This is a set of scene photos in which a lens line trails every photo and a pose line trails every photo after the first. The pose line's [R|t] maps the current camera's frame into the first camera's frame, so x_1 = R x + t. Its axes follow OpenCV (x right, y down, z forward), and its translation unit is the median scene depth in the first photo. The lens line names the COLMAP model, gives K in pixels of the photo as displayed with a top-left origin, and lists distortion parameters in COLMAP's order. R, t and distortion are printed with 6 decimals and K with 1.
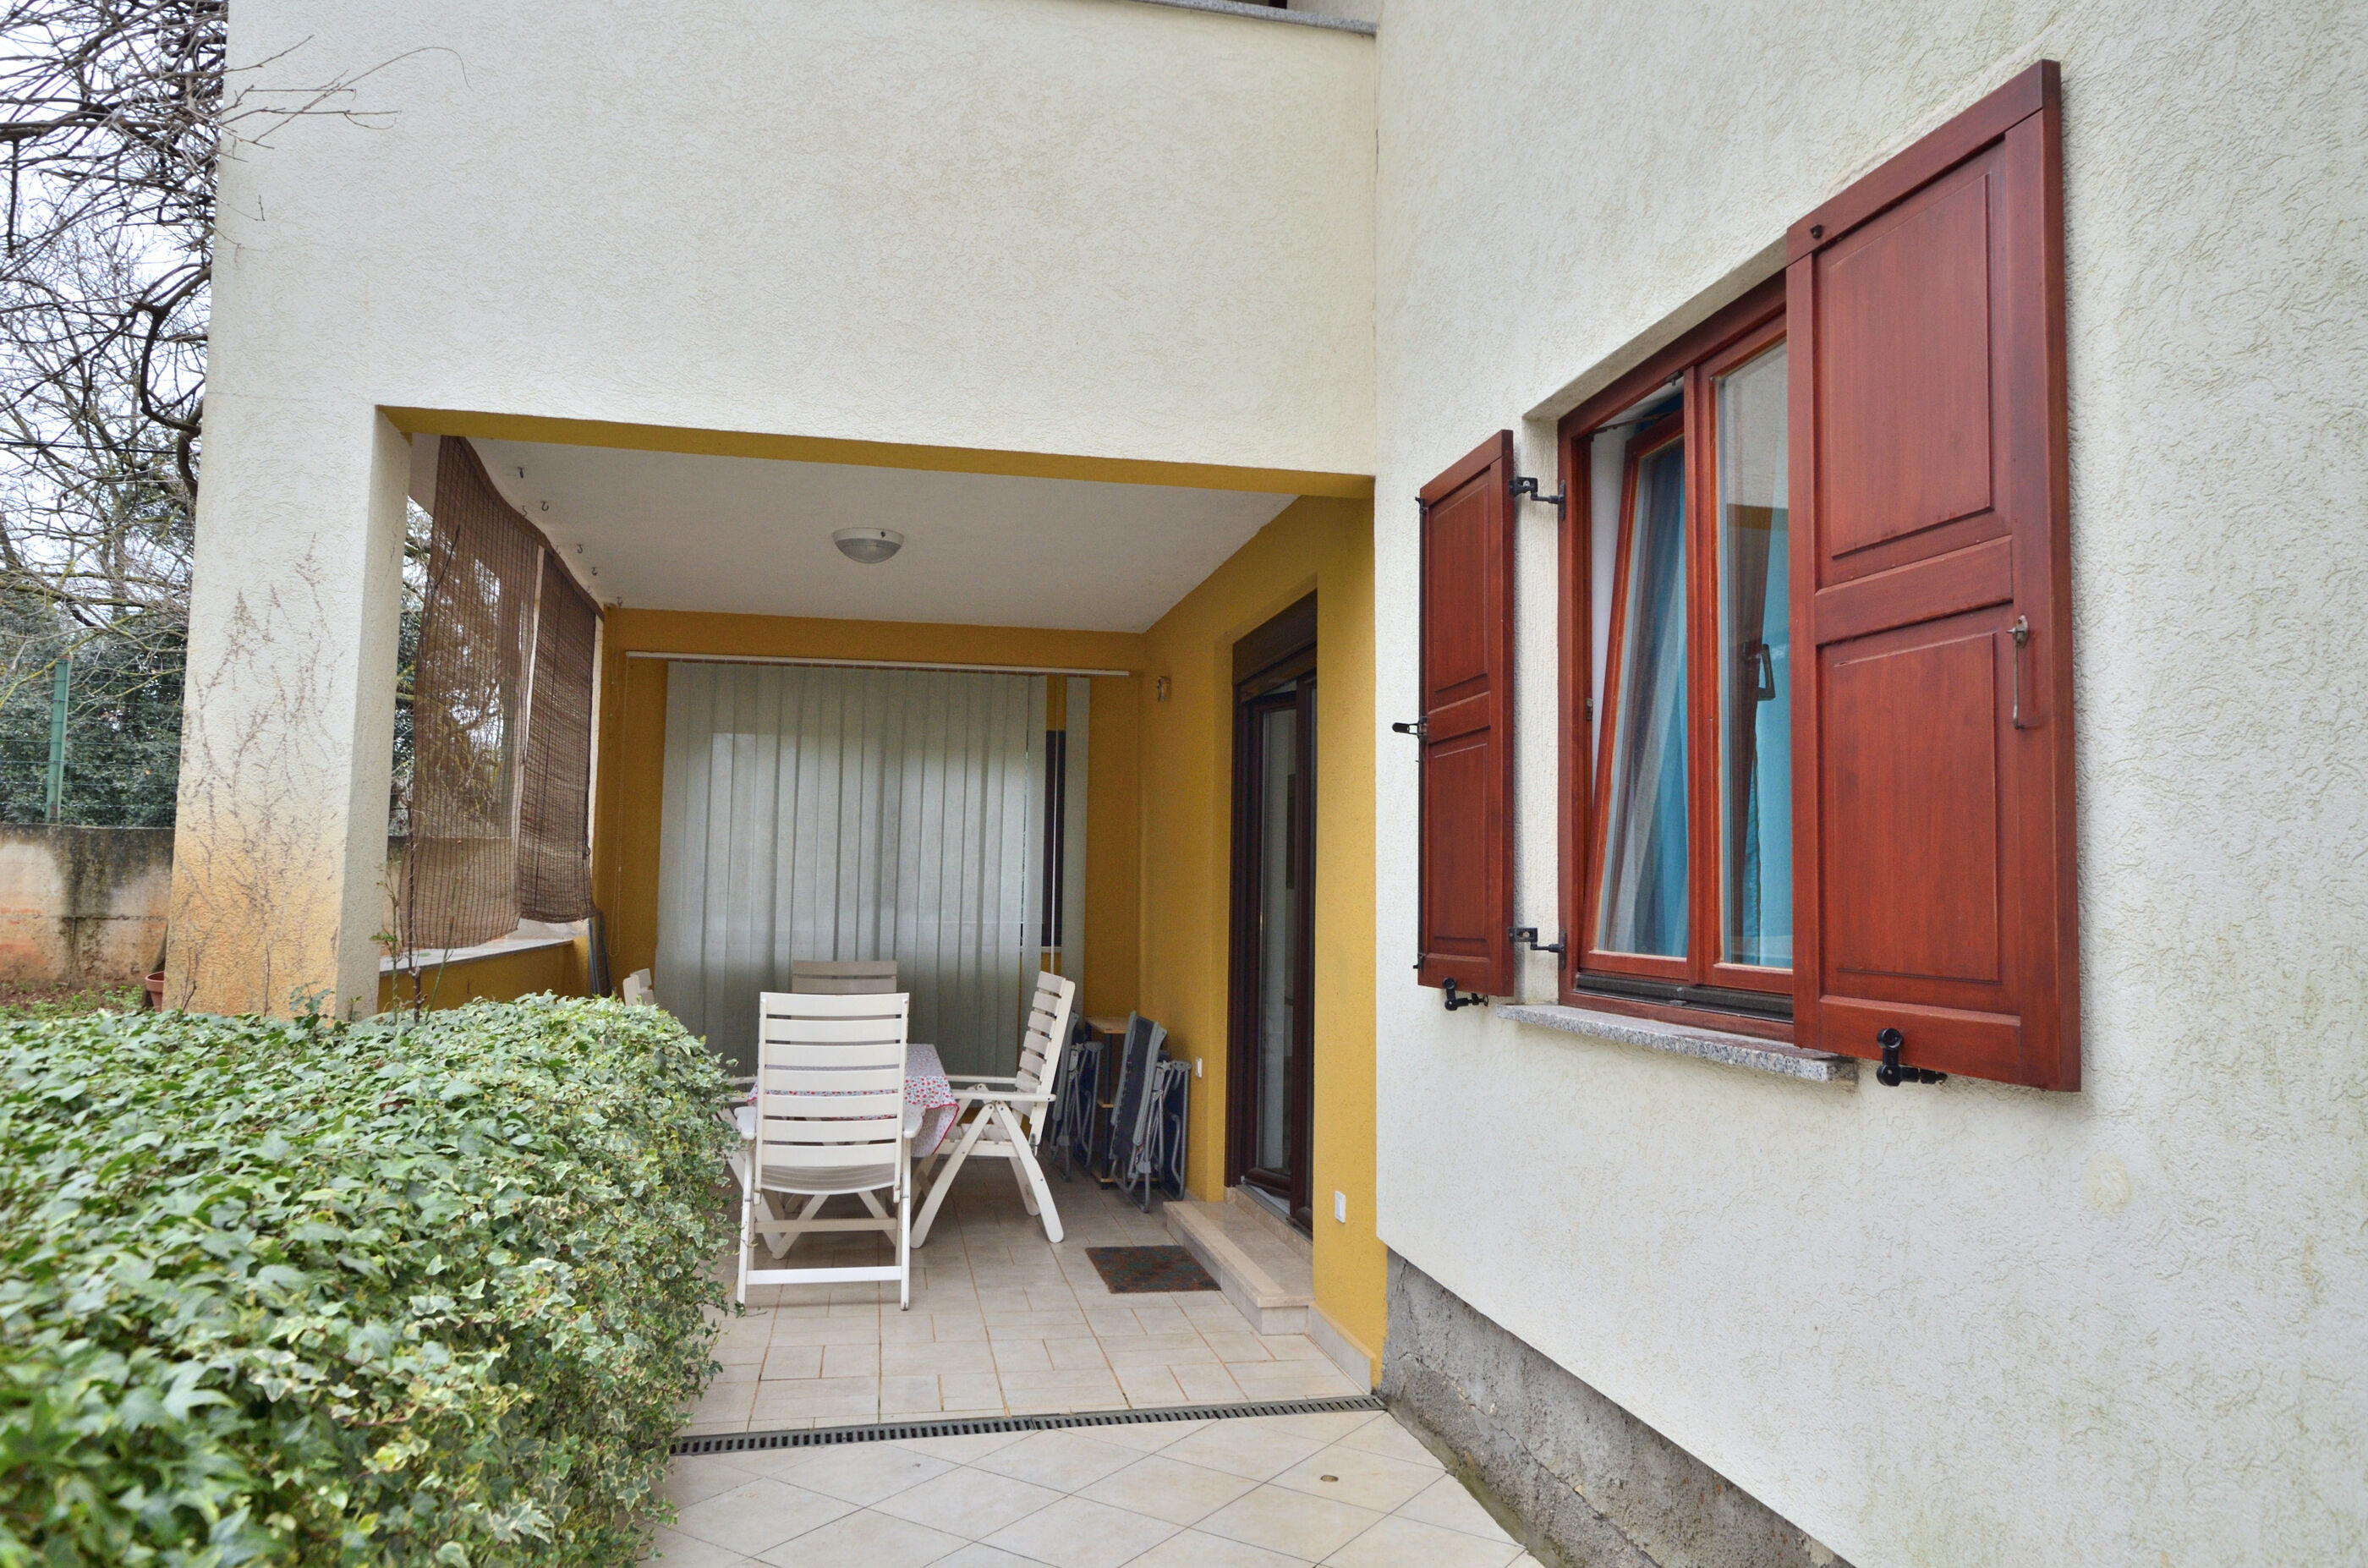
lens RADIAL K [[1613.2, 0, 1178.2], [0, 1613.2, 781.7], [0, 0, 1]] dist [-0.003805, 0.002607]
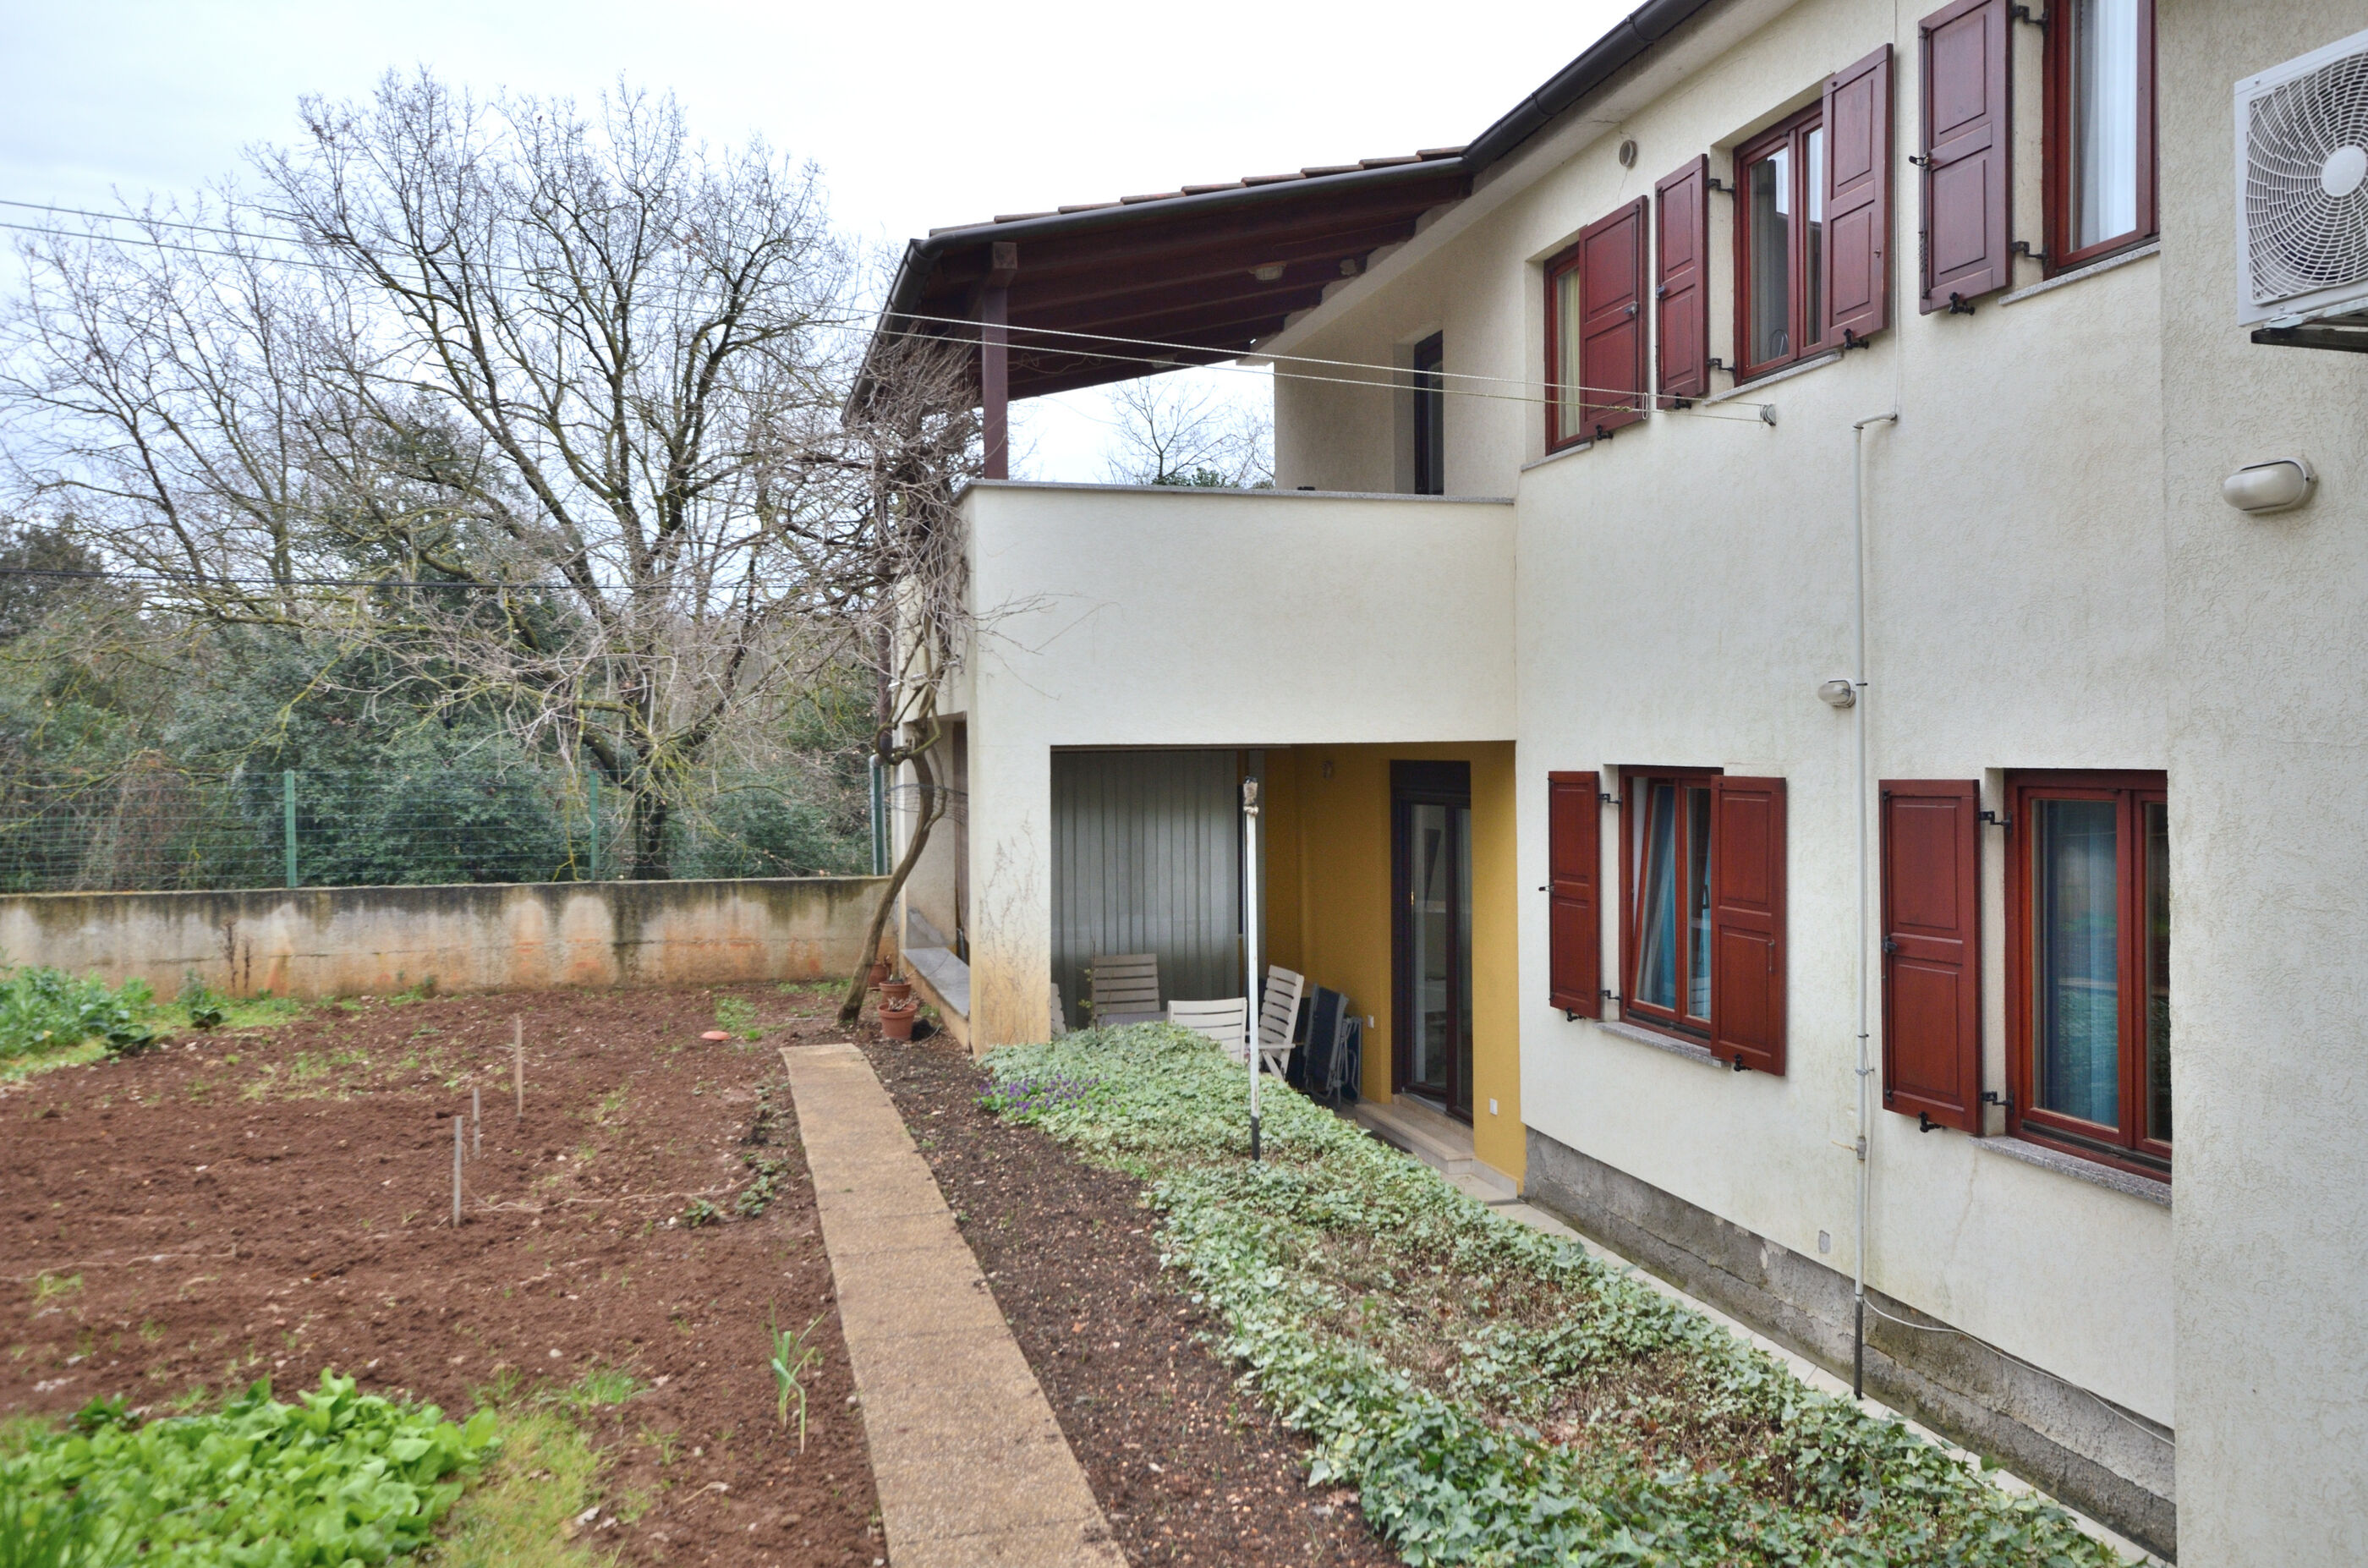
lens RADIAL K [[1841.4, 0, 1188.3], [0, 1841.4, 777.4], [0, 0, 1]] dist [-0.007061, -0.000646]
pose [[0.998105, -0.023511, 0.056859, -0.497843], [0.018313, 0.995750, 0.090260, -0.437869], [-0.058740, -0.089048, 0.994294, -1.486213]]
